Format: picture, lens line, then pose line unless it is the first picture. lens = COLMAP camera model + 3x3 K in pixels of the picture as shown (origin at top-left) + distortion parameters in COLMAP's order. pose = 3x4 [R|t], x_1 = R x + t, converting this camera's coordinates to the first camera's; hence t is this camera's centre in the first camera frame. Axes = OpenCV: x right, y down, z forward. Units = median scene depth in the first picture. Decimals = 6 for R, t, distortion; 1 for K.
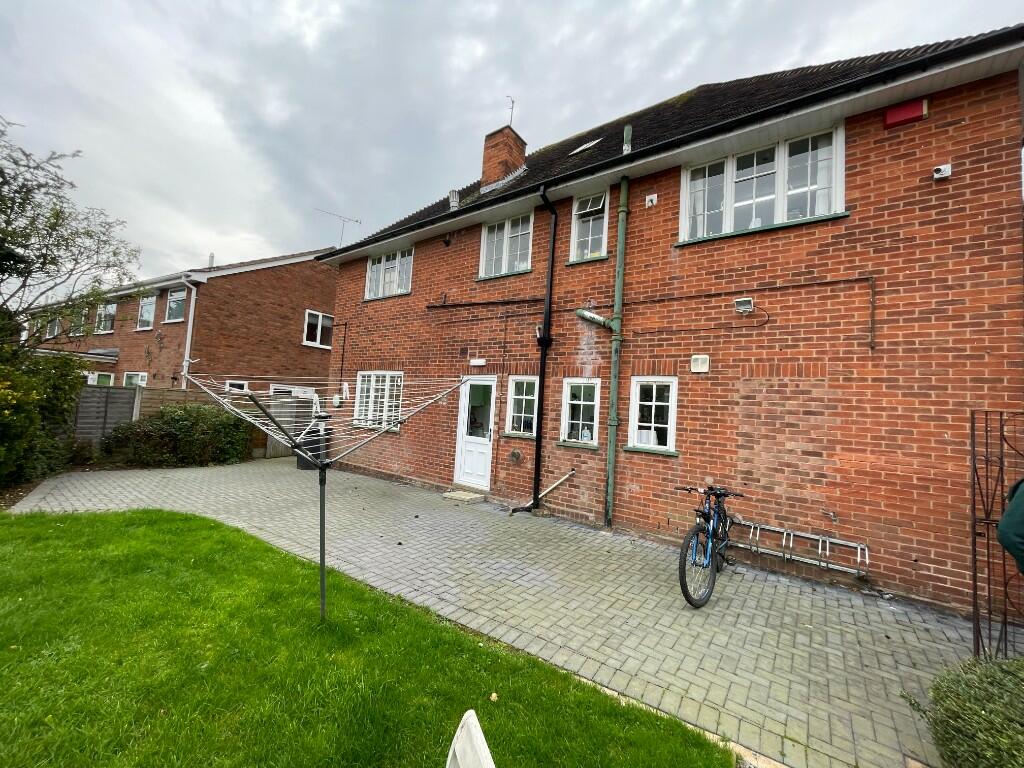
lens RADIAL K [[413.9, 0, 514.2], [0, 413.9, 379.0], [0, 0, 1]] dist [-0.003052, -0.000368]
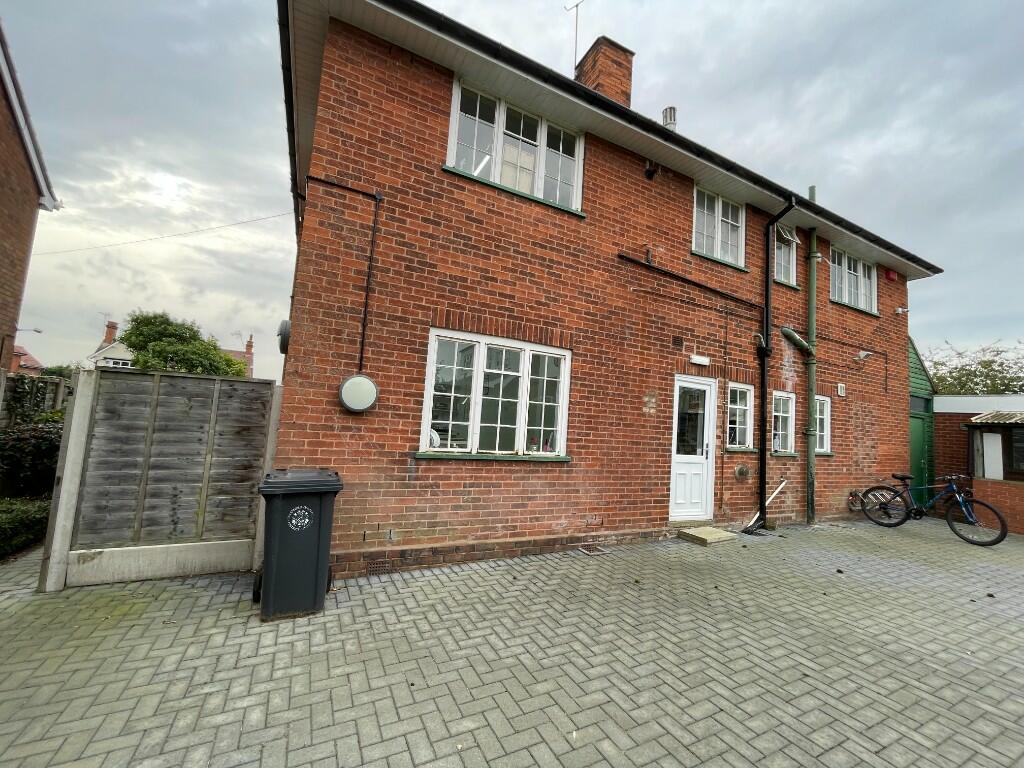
lens RADIAL K [[413.9, 0, 512.8], [0, 413.9, 385.8], [0, 0, 1]] dist [-0.003052, -0.000368]
pose [[0.452446, 0.046939, 0.890556, -0.942097], [-0.095637, 0.995409, -0.003877, 0.044748], [-0.886649, -0.083416, 0.454858, 0.954120]]
